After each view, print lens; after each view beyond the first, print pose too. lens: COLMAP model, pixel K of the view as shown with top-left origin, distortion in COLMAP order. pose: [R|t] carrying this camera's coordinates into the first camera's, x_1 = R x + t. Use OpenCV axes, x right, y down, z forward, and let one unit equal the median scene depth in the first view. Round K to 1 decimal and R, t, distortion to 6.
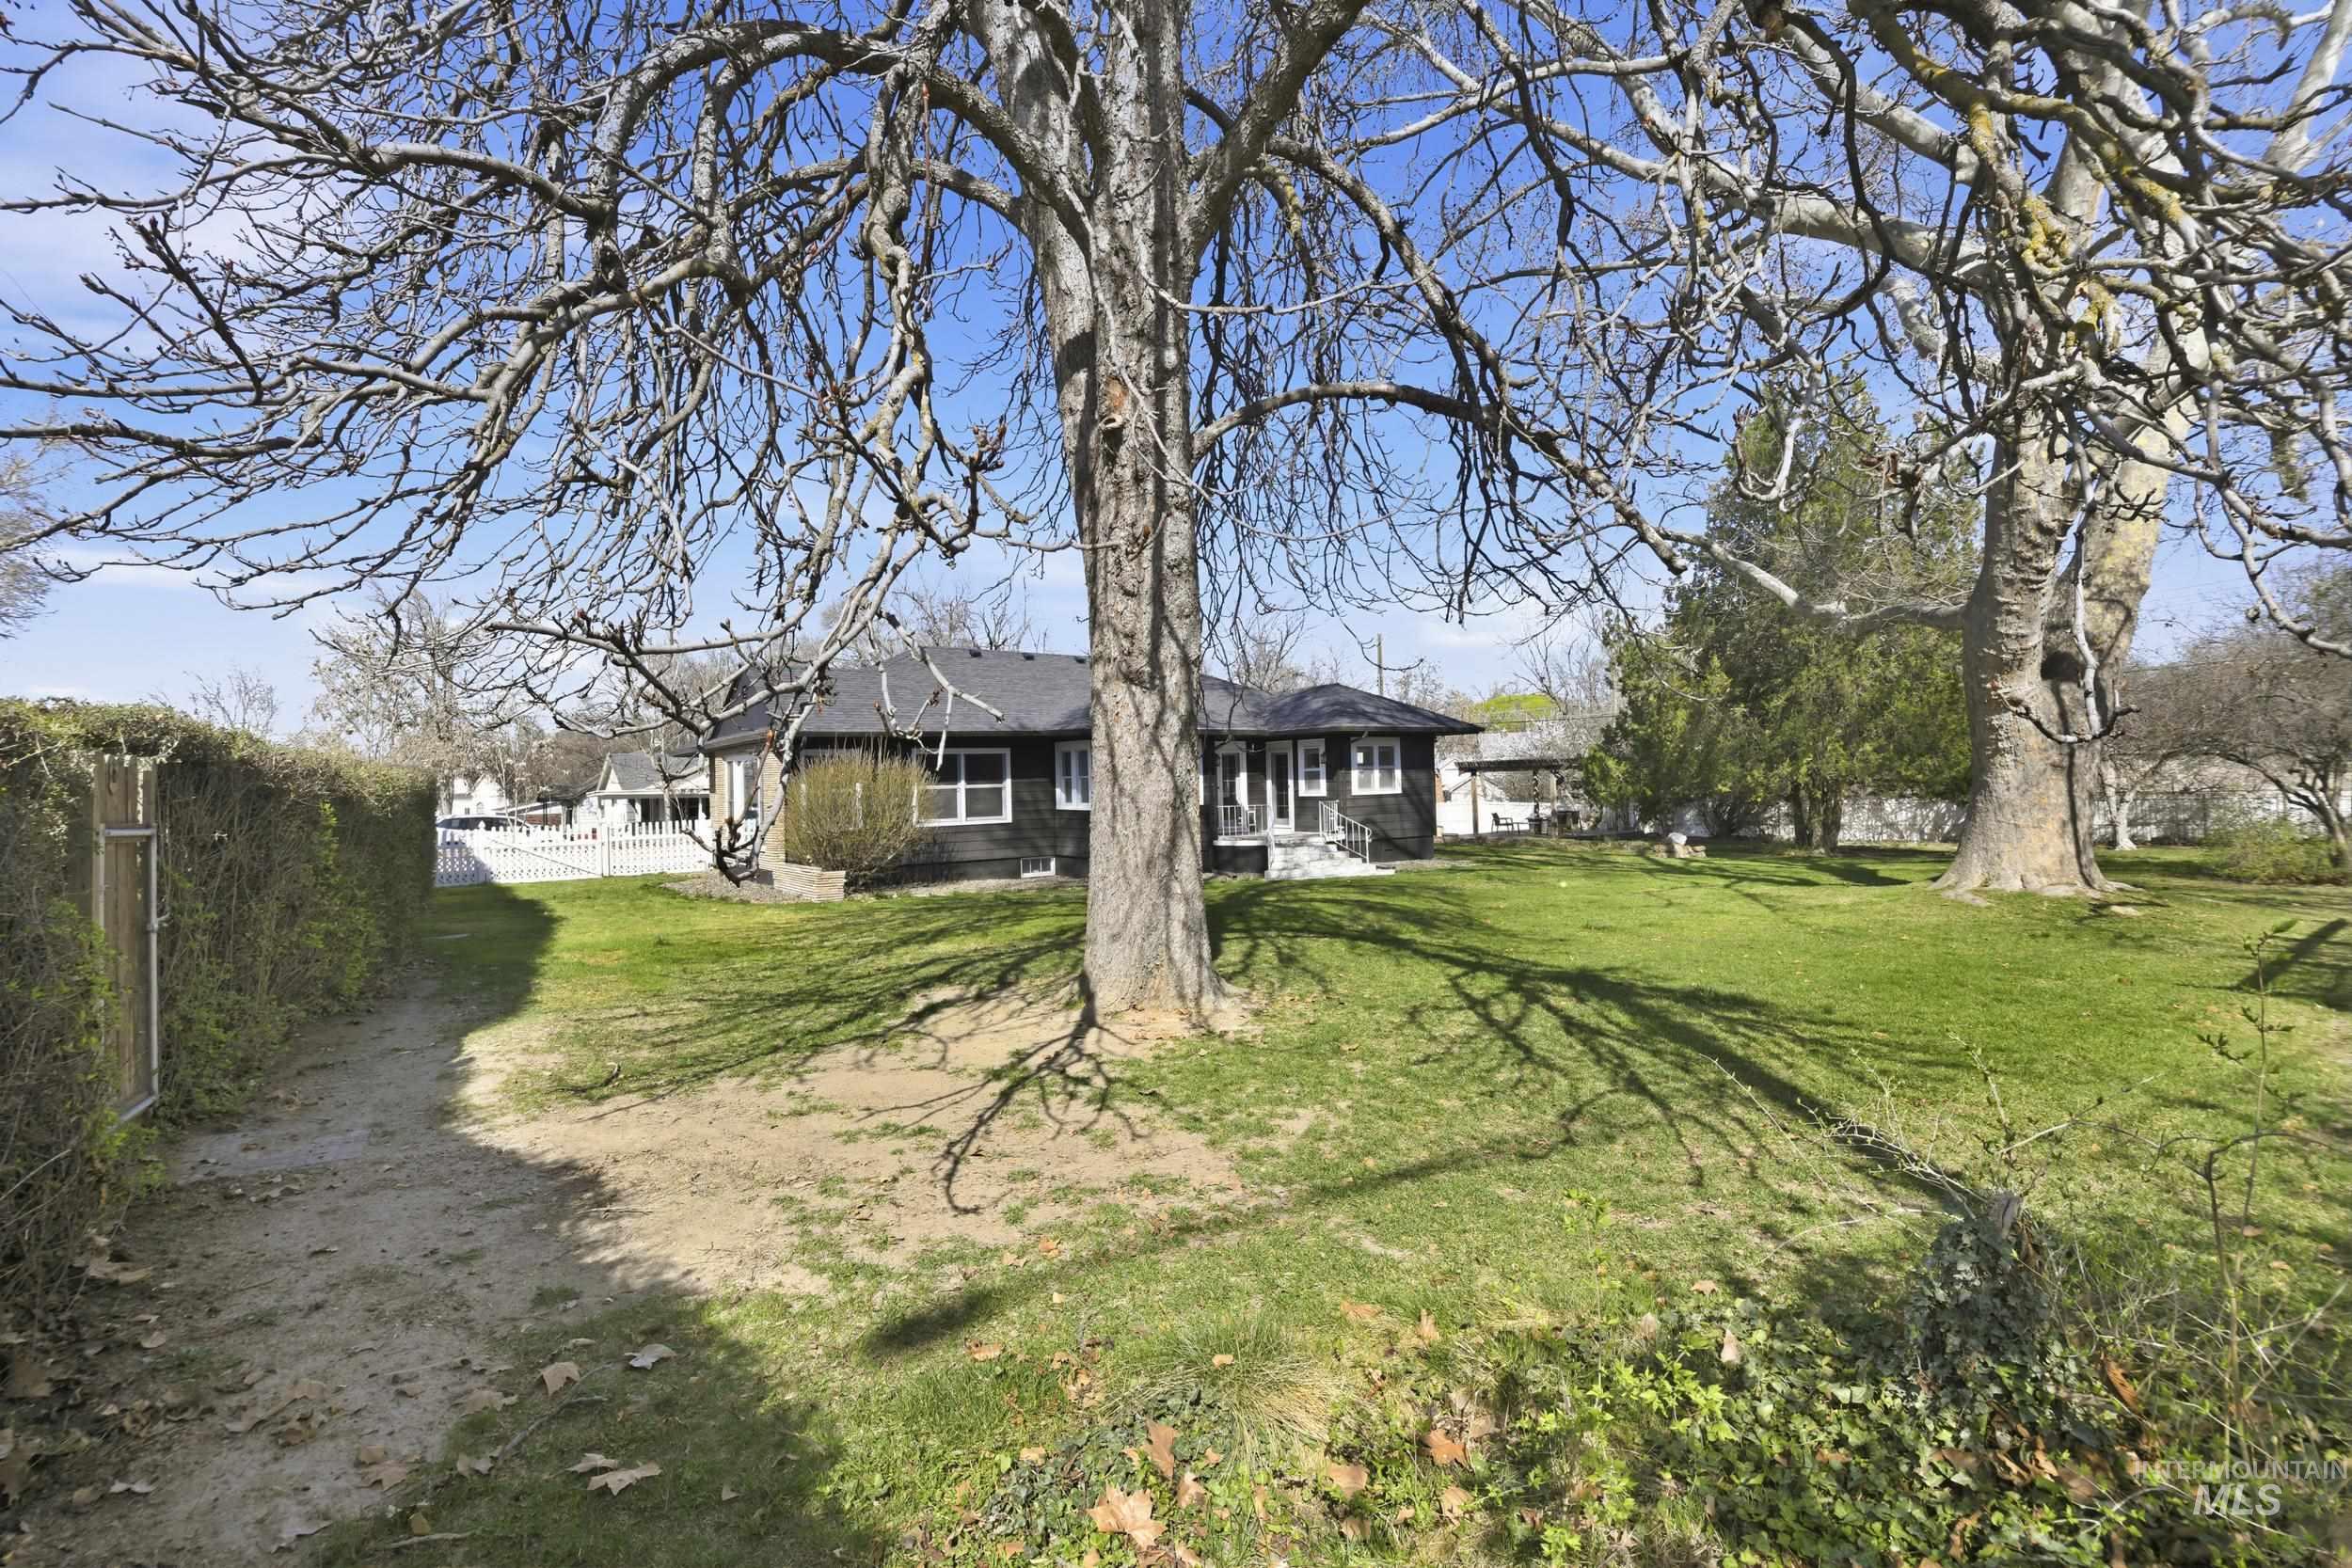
lens RADIAL K [[1233.6, 0, 1176.0], [0, 1233.6, 784.0], [0, 0, 1]] dist [-0.002541, -0.039152]
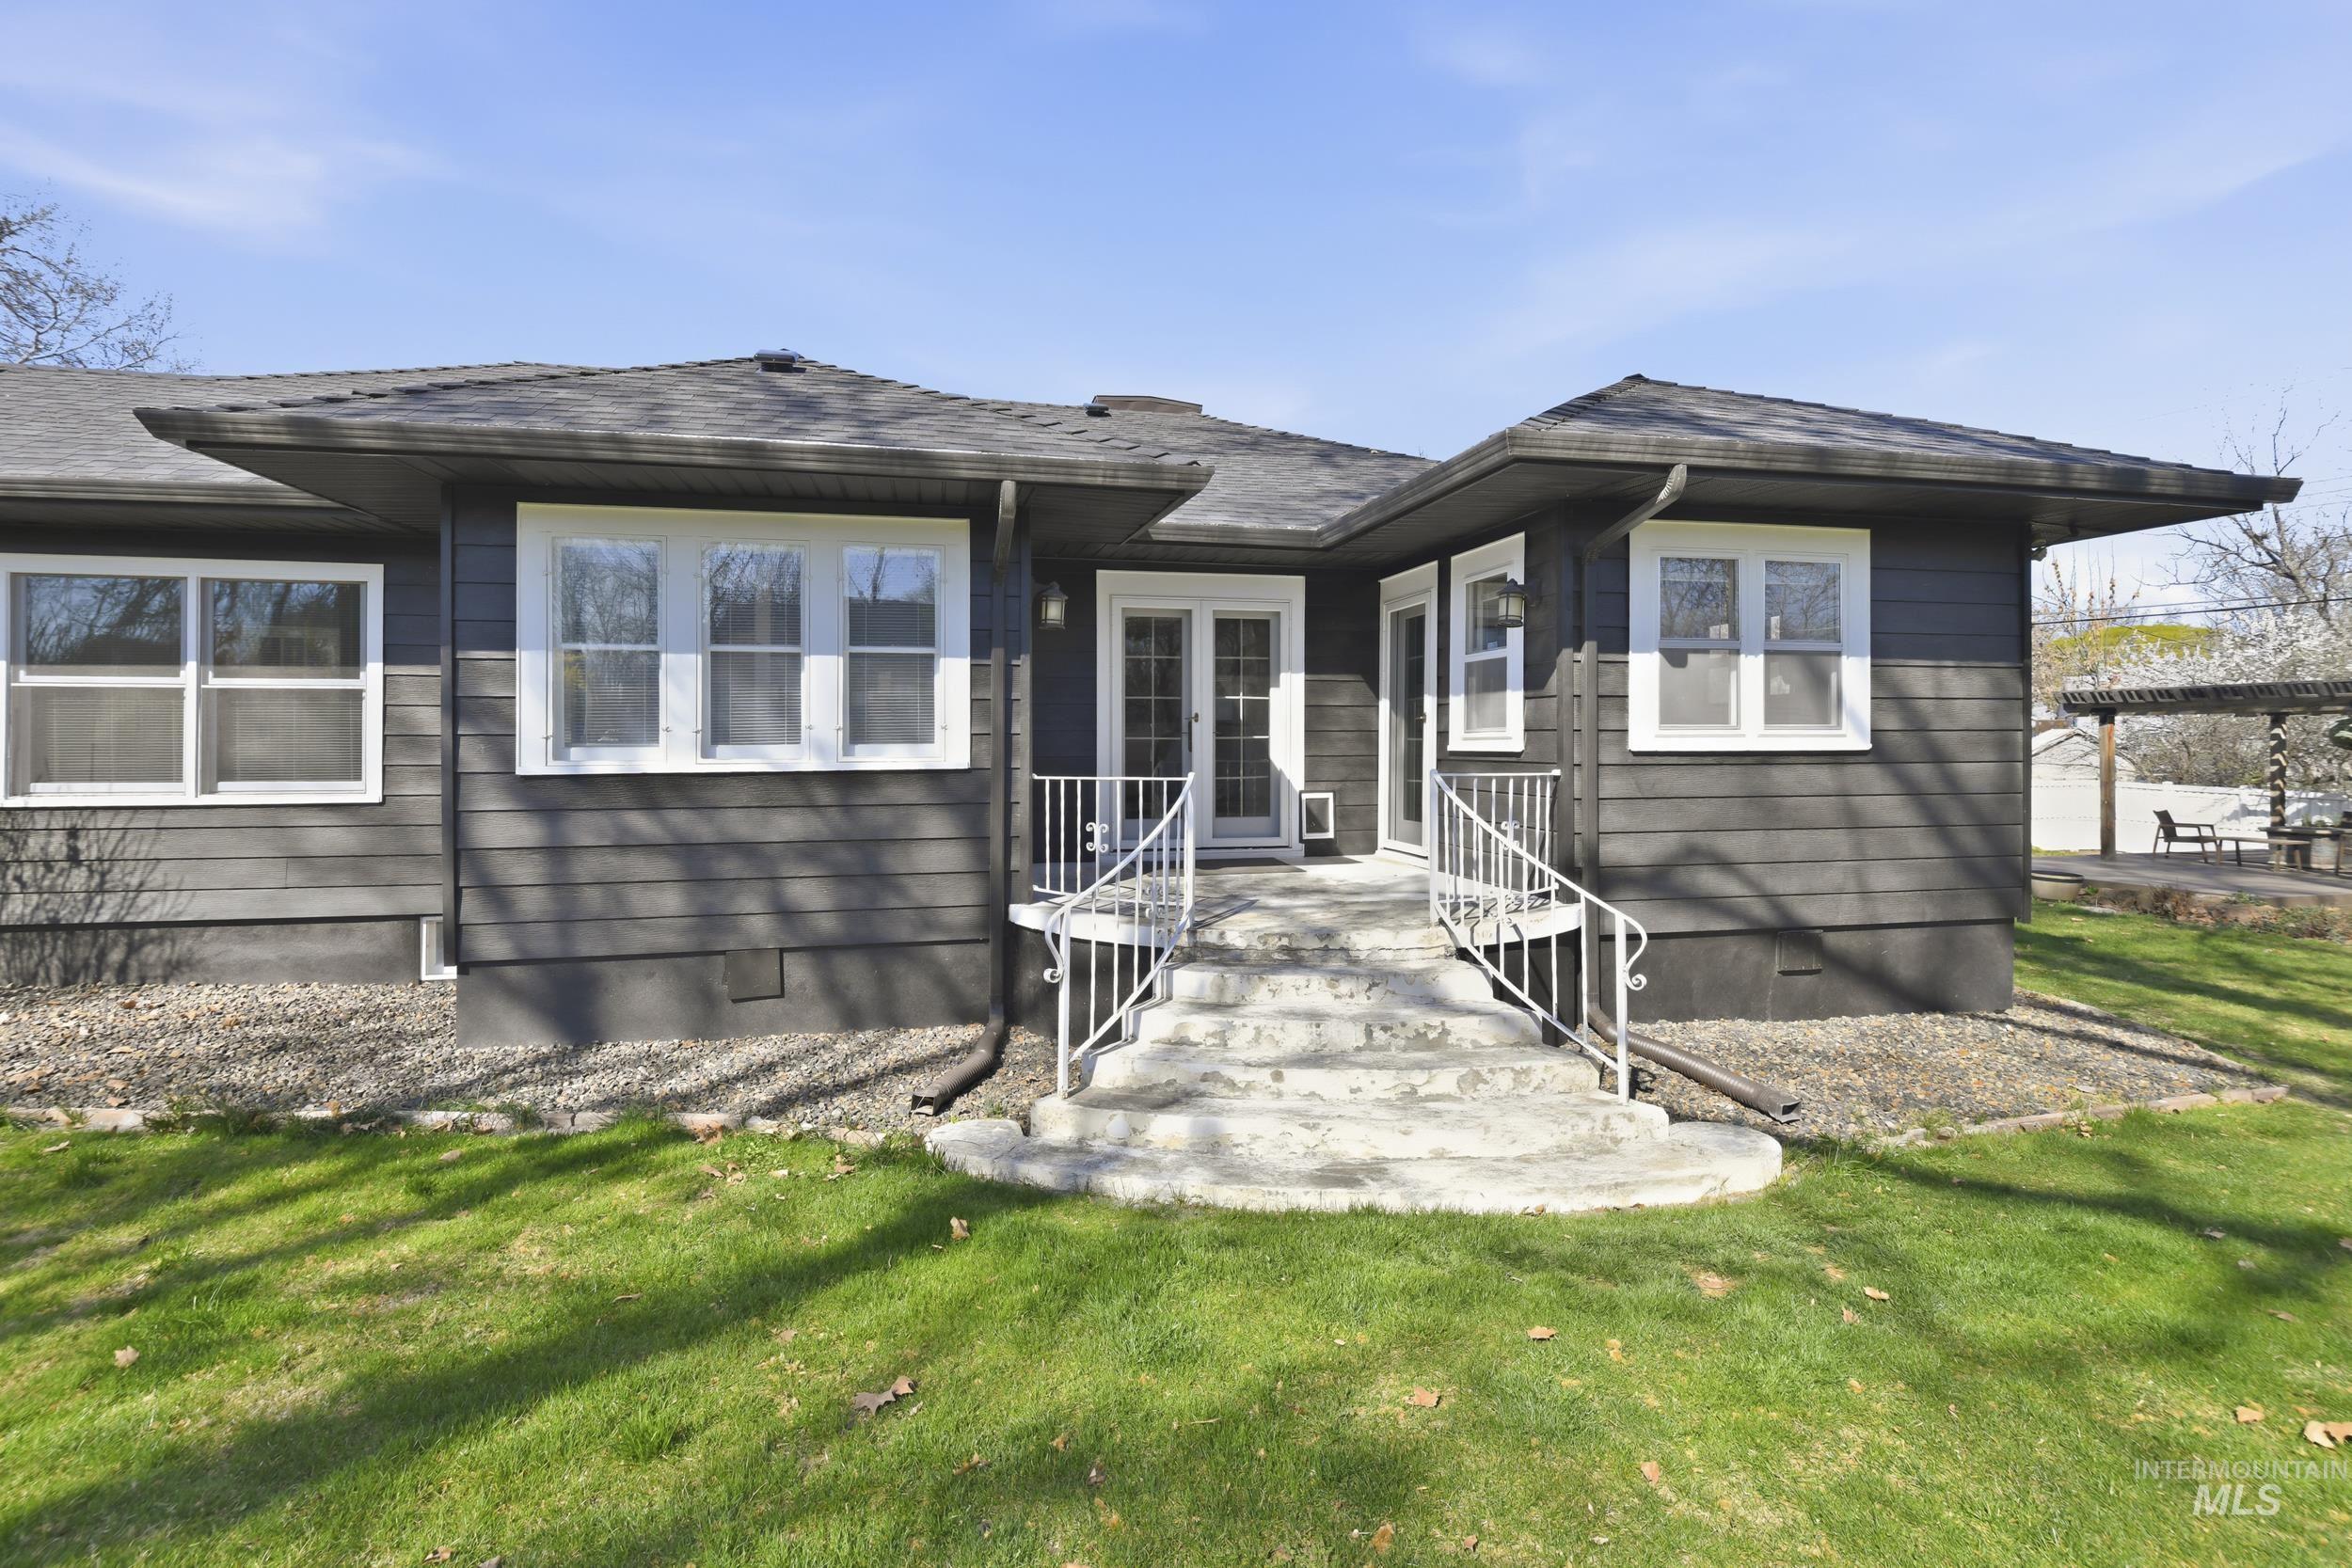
lens RADIAL K [[1119.6, 0, 1175.7], [0, 1119.6, 745.2], [0, 0, 1]] dist [0.042417, 0.000090]
pose [[0.919714, 0.026851, -0.391669, 0.144385], [-0.025200, 0.999639, 0.009356, 0.007569], [0.391779, 0.001266, 0.920059, 0.732418]]
